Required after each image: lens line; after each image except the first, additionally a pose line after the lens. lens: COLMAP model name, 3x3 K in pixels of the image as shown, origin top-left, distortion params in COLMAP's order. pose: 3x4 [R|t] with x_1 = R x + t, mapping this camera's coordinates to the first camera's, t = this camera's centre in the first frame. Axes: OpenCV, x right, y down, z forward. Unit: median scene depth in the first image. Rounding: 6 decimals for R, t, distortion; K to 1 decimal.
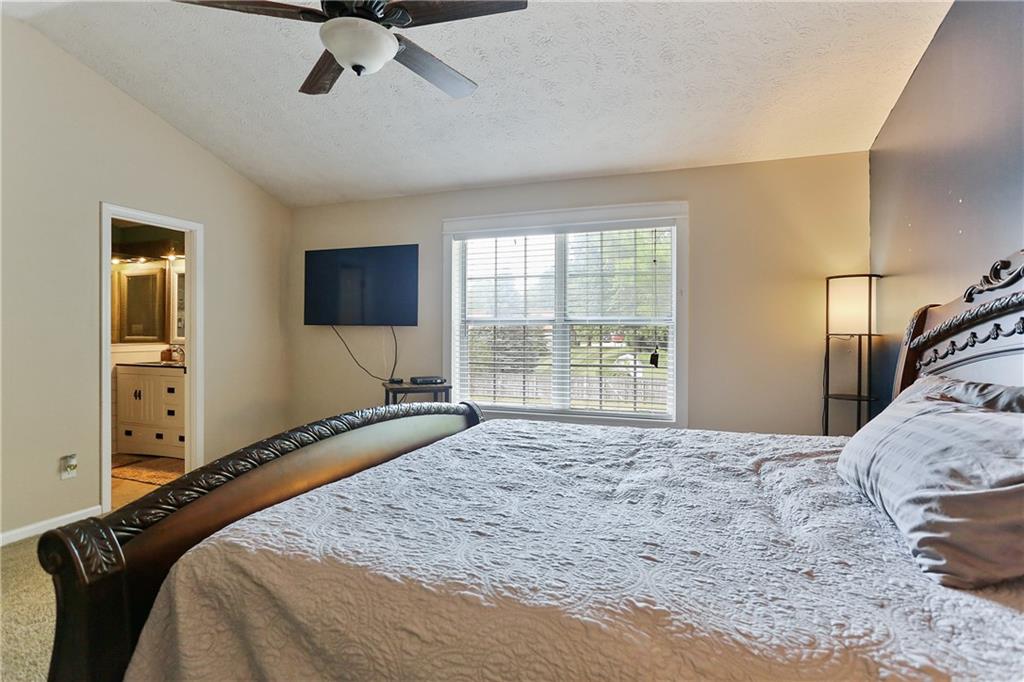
lens RADIAL K [[504.8, 0, 509.2], [0, 504.8, 336.3], [0, 0, 1]] dist [-0.011683, 0.002511]
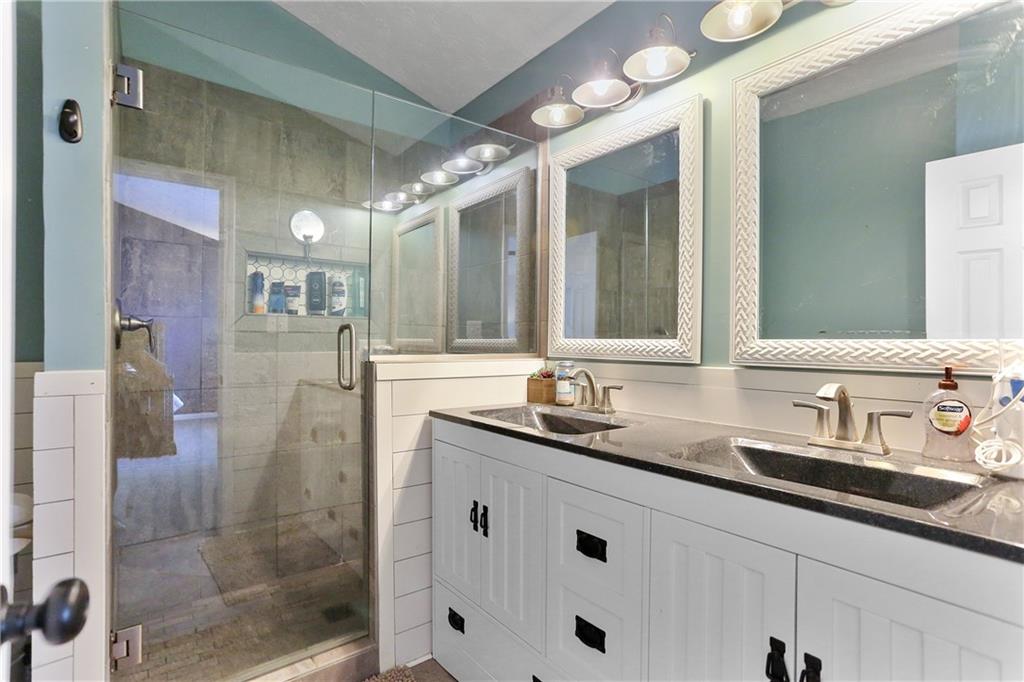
lens RADIAL K [[504.8, 0, 511.0], [0, 504.8, 341.7], [0, 0, 1]] dist [-0.011683, 0.002511]
pose [[0.850287, 0.001375, -0.526318, -0.495726], [-0.007247, 0.999932, -0.009096, 0.006829], [0.526270, 0.011548, 0.850239, 0.657563]]
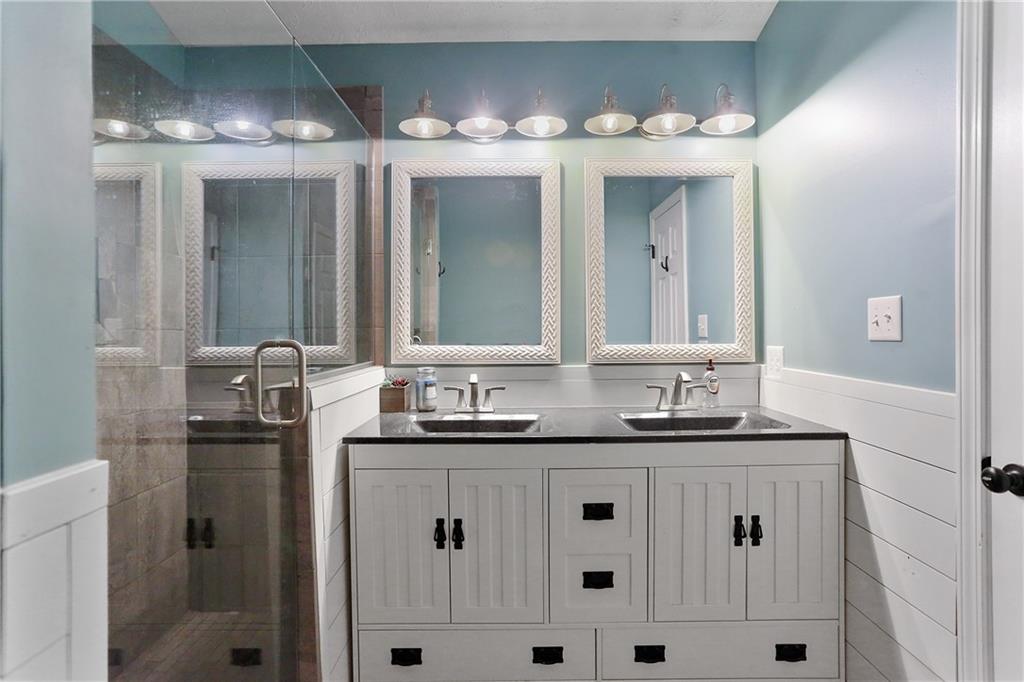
lens RADIAL K [[504.8, 0, 514.3], [0, 504.8, 336.2], [0, 0, 1]] dist [-0.011683, 0.002511]
pose [[0.936365, -0.016285, 0.350650, -0.722330], [0.014143, 0.999862, 0.008671, -0.008457], [-0.350743, -0.003160, 0.936466, 0.614943]]
